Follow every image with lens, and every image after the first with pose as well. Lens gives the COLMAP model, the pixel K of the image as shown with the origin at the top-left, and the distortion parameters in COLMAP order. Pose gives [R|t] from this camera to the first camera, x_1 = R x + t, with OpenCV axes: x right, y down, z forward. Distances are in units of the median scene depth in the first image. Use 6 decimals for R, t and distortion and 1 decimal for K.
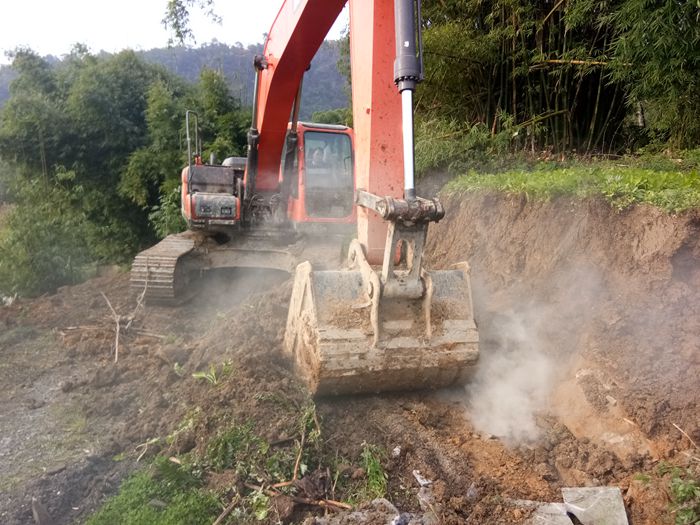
lens RADIAL K [[563.1, 0, 342.5], [0, 563.1, 262.0], [0, 0, 1]] dist [0.113146, -0.165589]
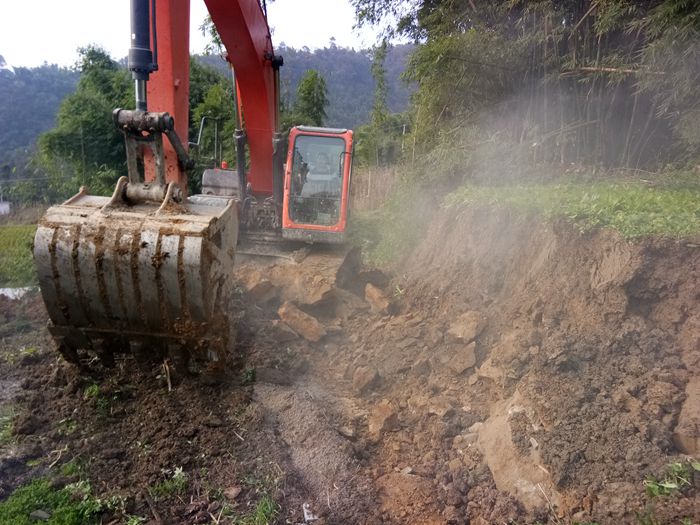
lens RADIAL K [[563.1, 0, 342.5], [0, 563.1, 262.0], [0, 0, 1]] dist [0.113146, -0.165589]
pose [[0.993676, 0.044360, -0.103147, 0.205017], [-0.044972, 0.998982, -0.003611, -0.024458], [0.102882, 0.008226, 0.994660, 0.051097]]
